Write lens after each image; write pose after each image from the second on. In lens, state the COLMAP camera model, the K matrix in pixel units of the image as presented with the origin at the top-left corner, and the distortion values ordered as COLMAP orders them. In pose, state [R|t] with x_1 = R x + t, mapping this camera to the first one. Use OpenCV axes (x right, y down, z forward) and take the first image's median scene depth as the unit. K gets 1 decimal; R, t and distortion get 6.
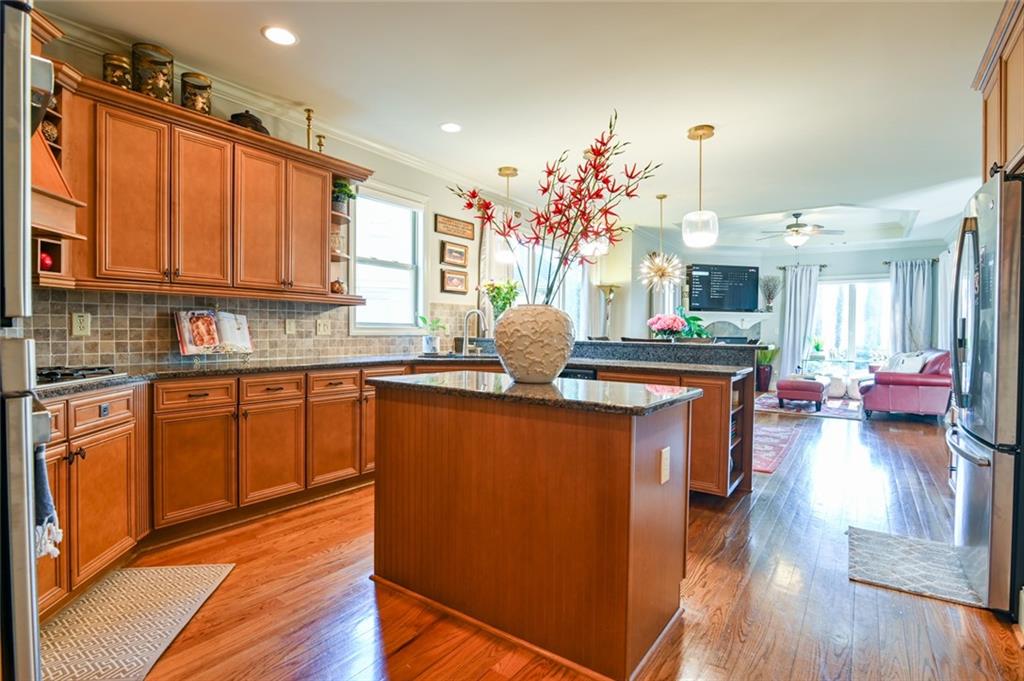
lens RADIAL K [[500.0, 0, 511.5], [0, 500.0, 341.1], [0, 0, 1]] dist [-0.022071, 0.000824]
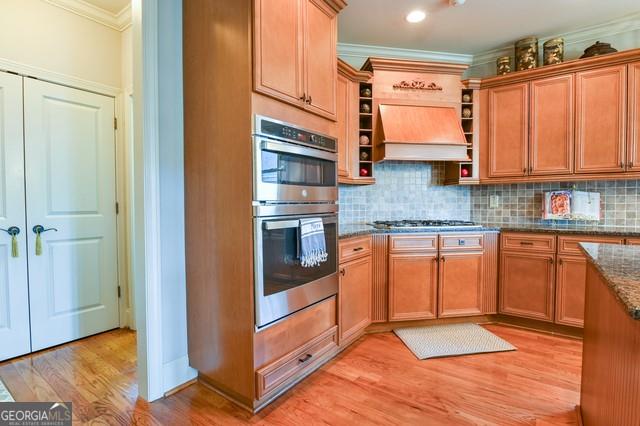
lens RADIAL K [[312.5, 0, 320.4], [0, 312.5, 212.0], [0, 0, 1]] dist [-0.022071, 0.000824]
pose [[0.000827, 0.019807, -0.999803, 0.369996], [-0.017897, 0.999644, 0.019789, -0.003102], [0.999839, 0.017877, 0.001181, 0.294690]]
